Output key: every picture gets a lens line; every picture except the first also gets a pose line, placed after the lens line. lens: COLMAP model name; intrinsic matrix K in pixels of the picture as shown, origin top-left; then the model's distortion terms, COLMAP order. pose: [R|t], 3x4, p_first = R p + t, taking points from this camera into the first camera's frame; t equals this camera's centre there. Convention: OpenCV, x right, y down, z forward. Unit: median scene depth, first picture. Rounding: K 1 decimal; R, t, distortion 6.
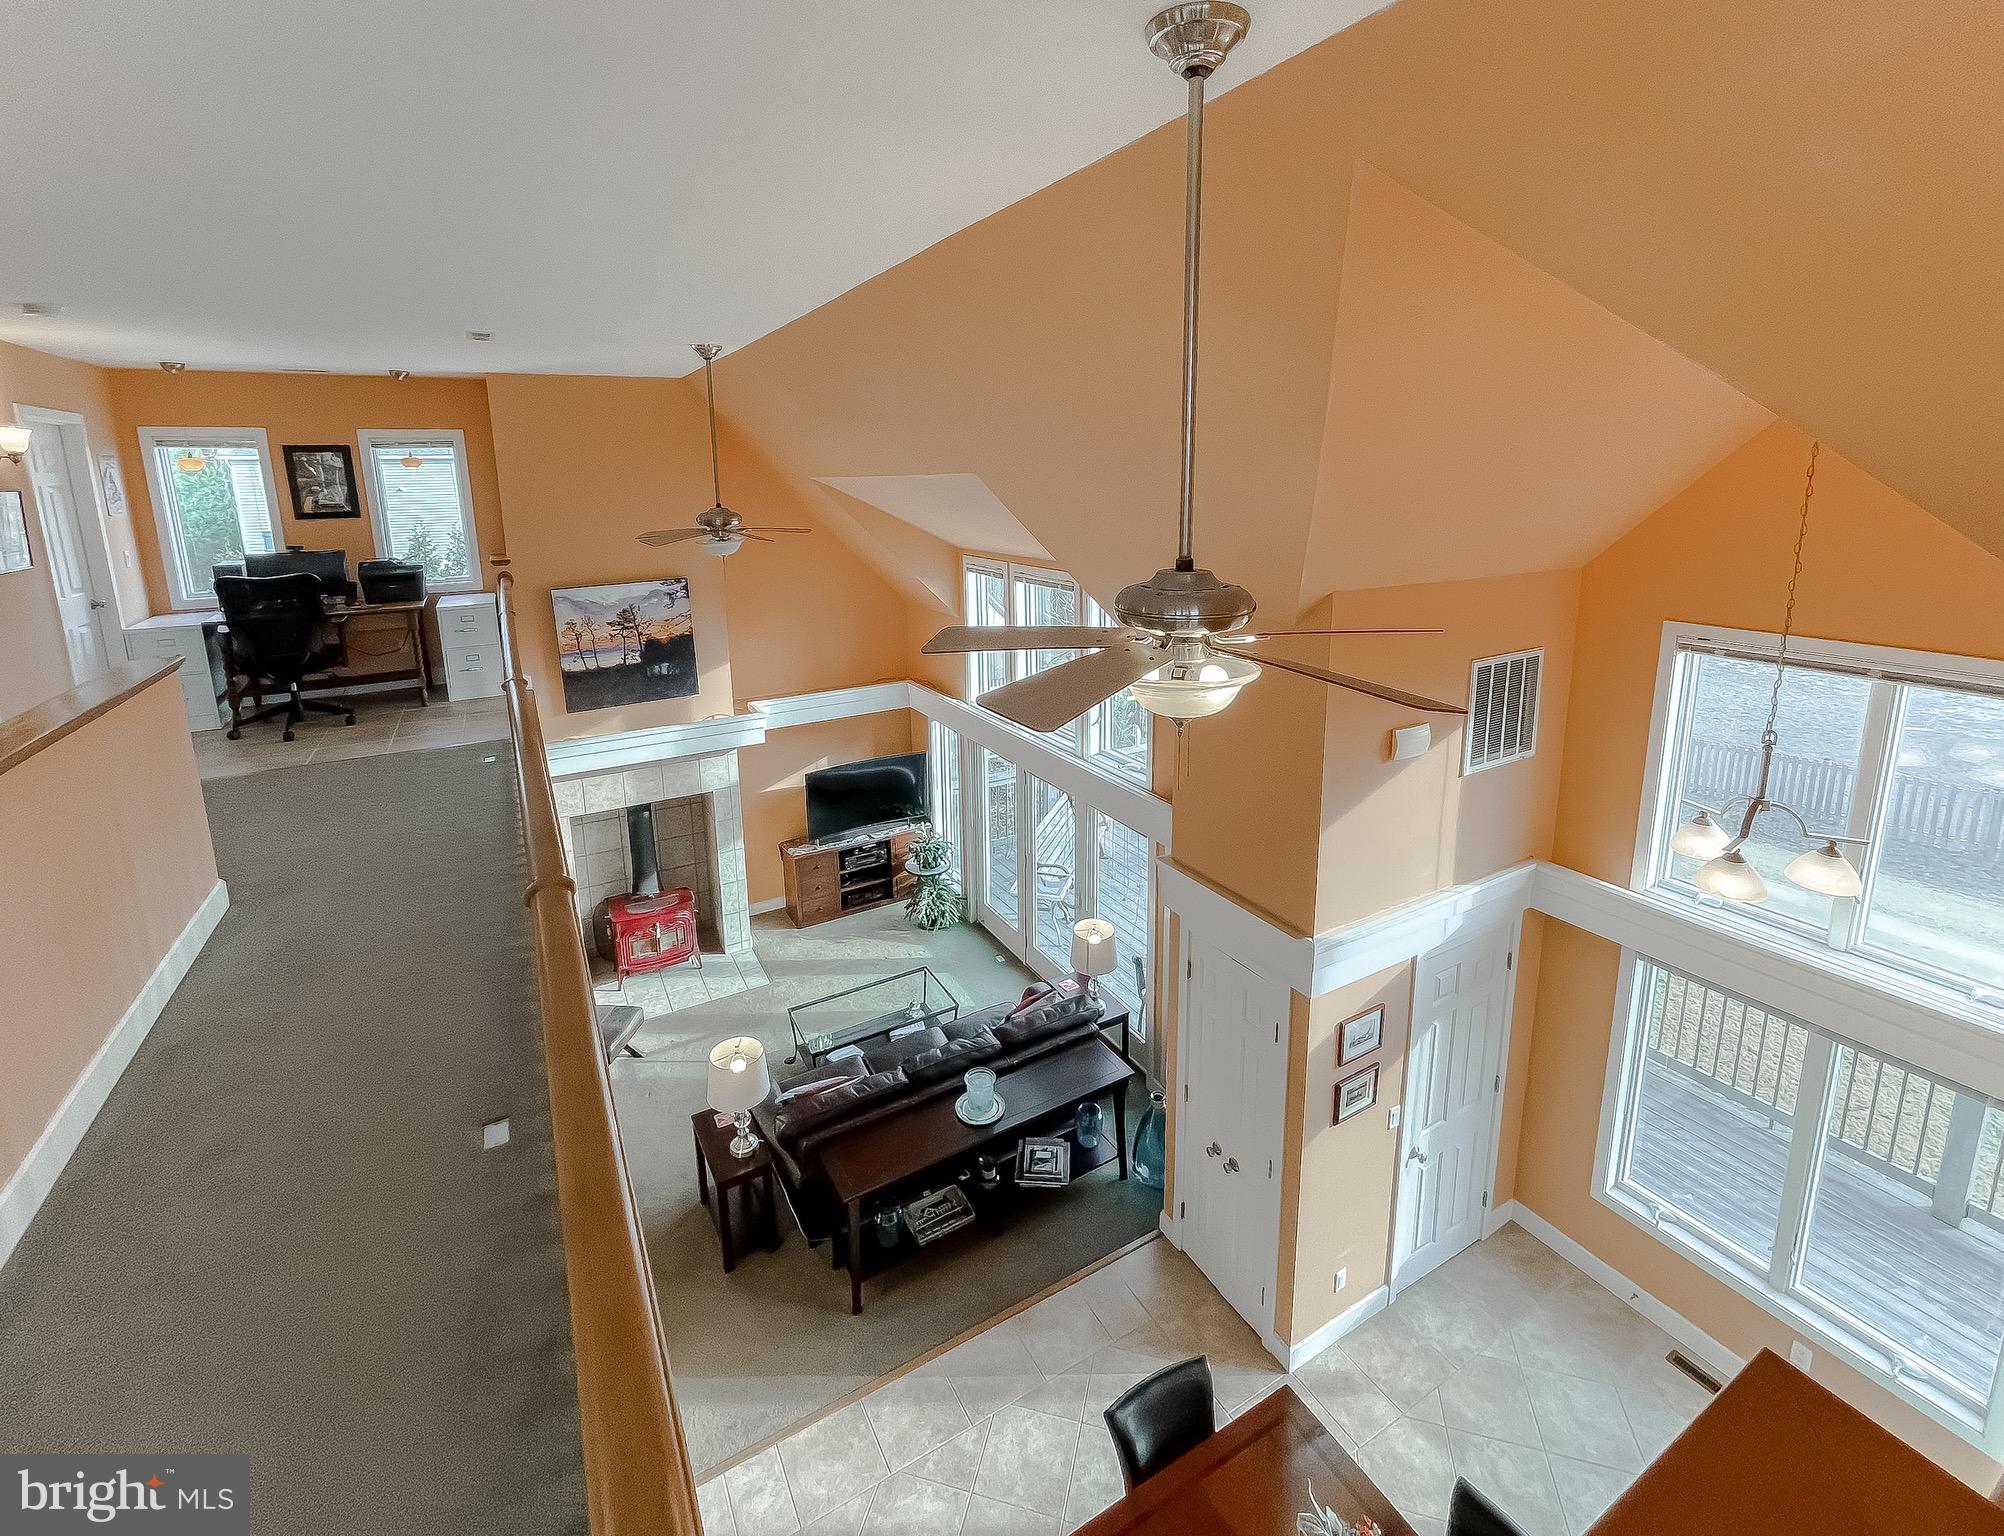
lens RADIAL K [[882.0, 0, 1000.9], [0, 882.0, 648.9], [0, 0, 1]] dist [0.000277, 0.000010]
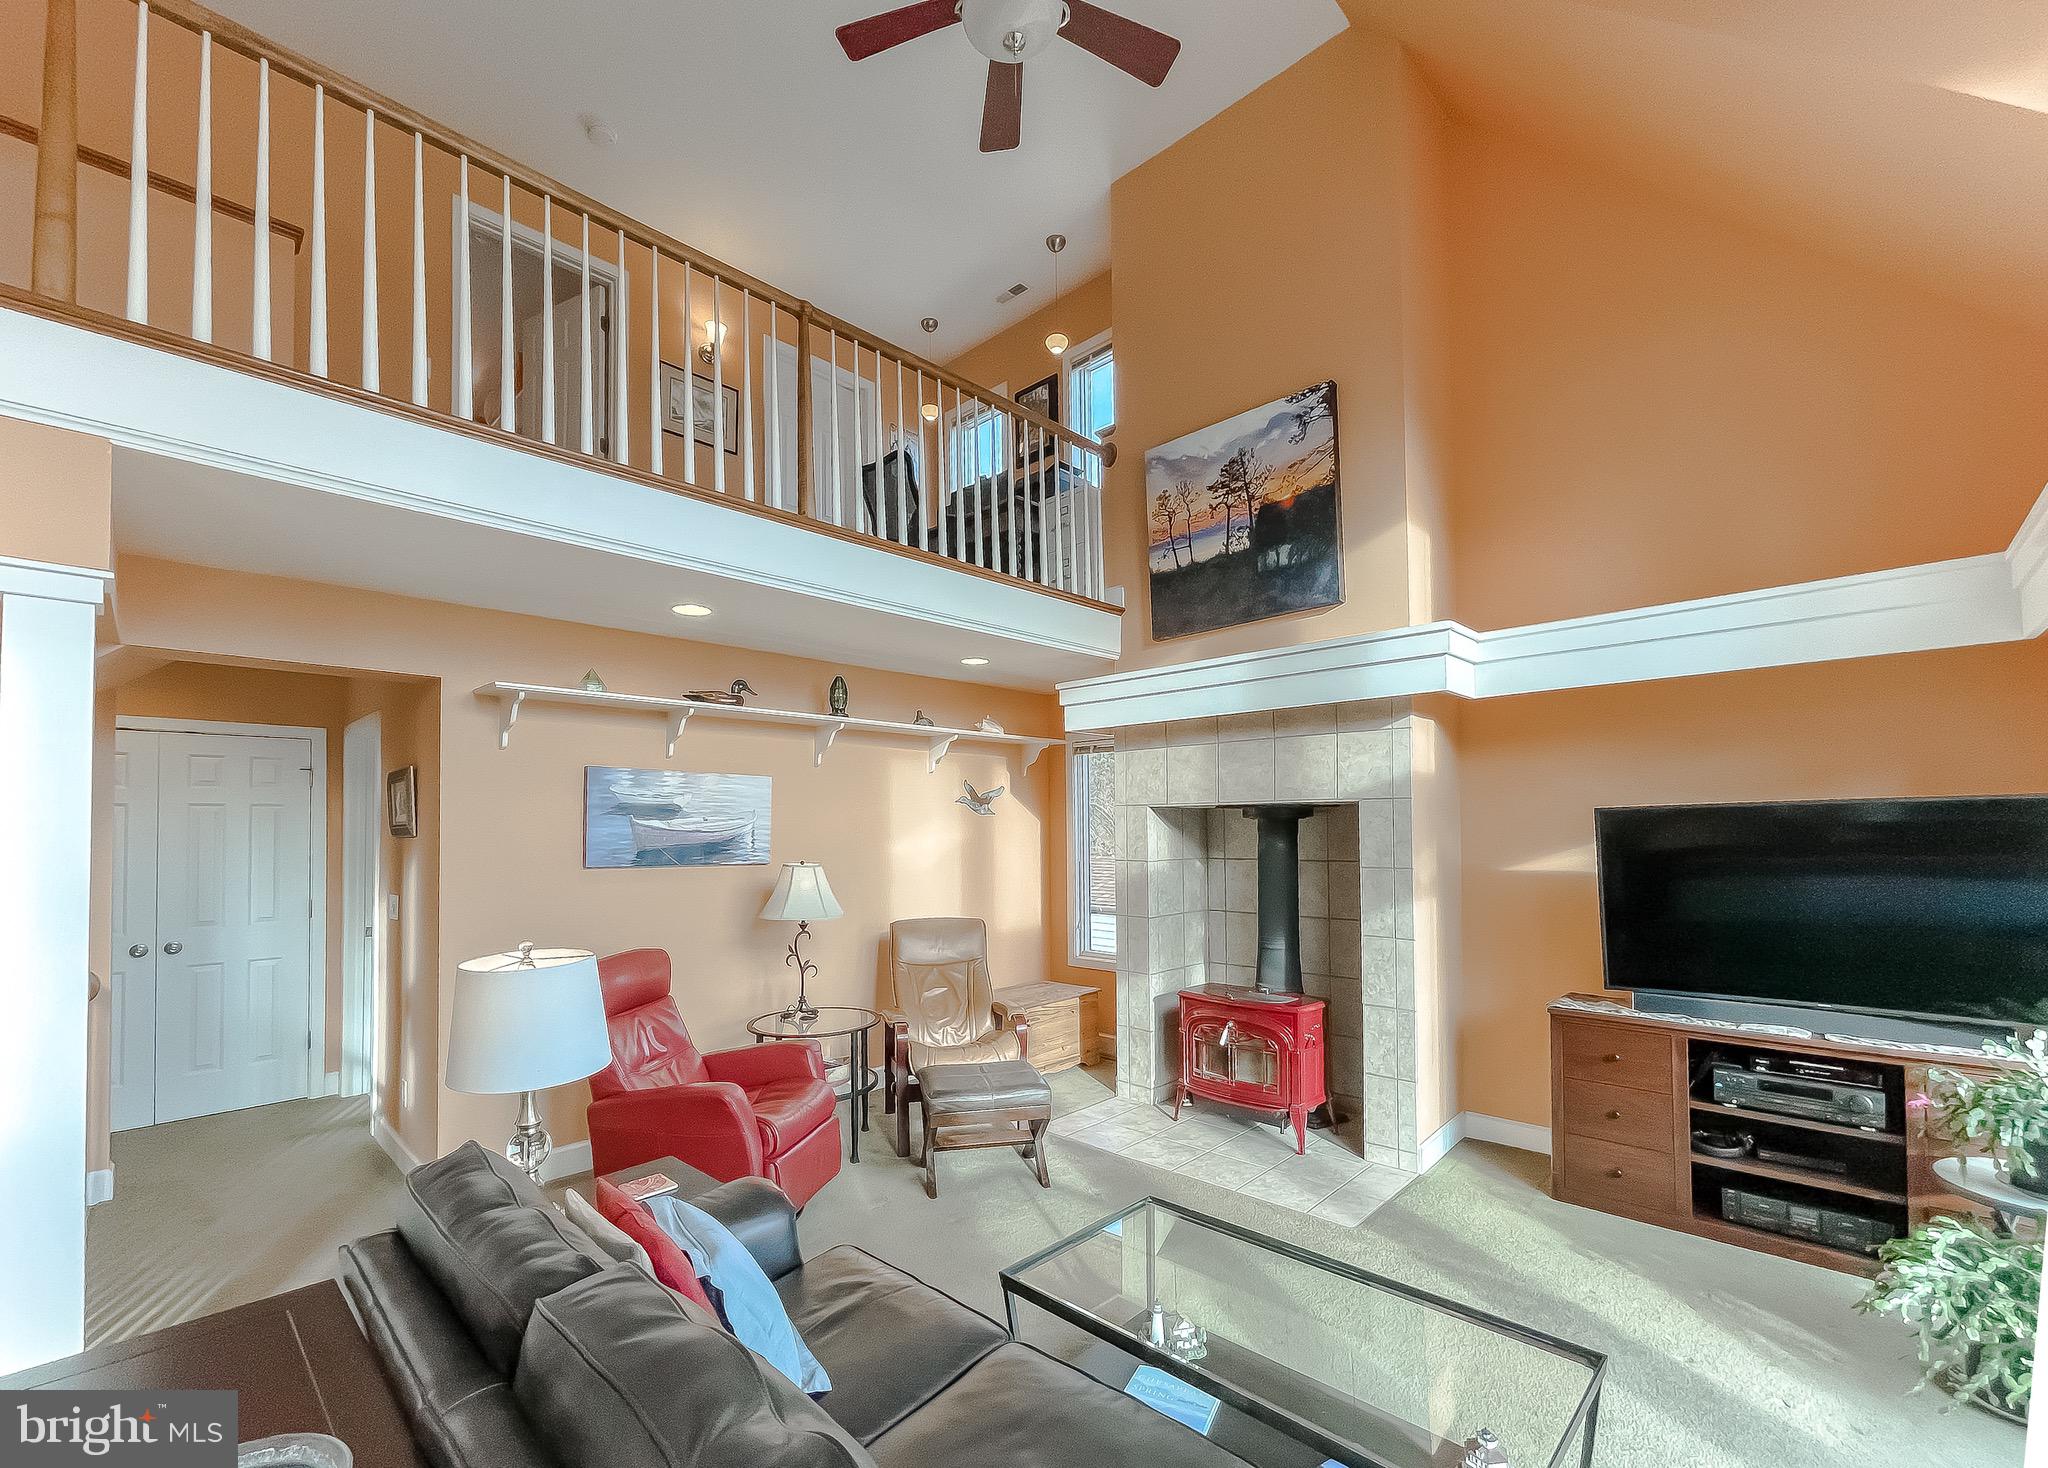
lens RADIAL K [[861.5, 0, 1010.7], [0, 861.5, 809.2], [0, 0, 1]] dist [-0.002133, -0.000313]
pose [[0.278093, -0.006023, -0.960535, 0.108642], [-0.187639, 0.980375, -0.060473, 0.269609], [0.942049, 0.197051, 0.271505, 0.774119]]
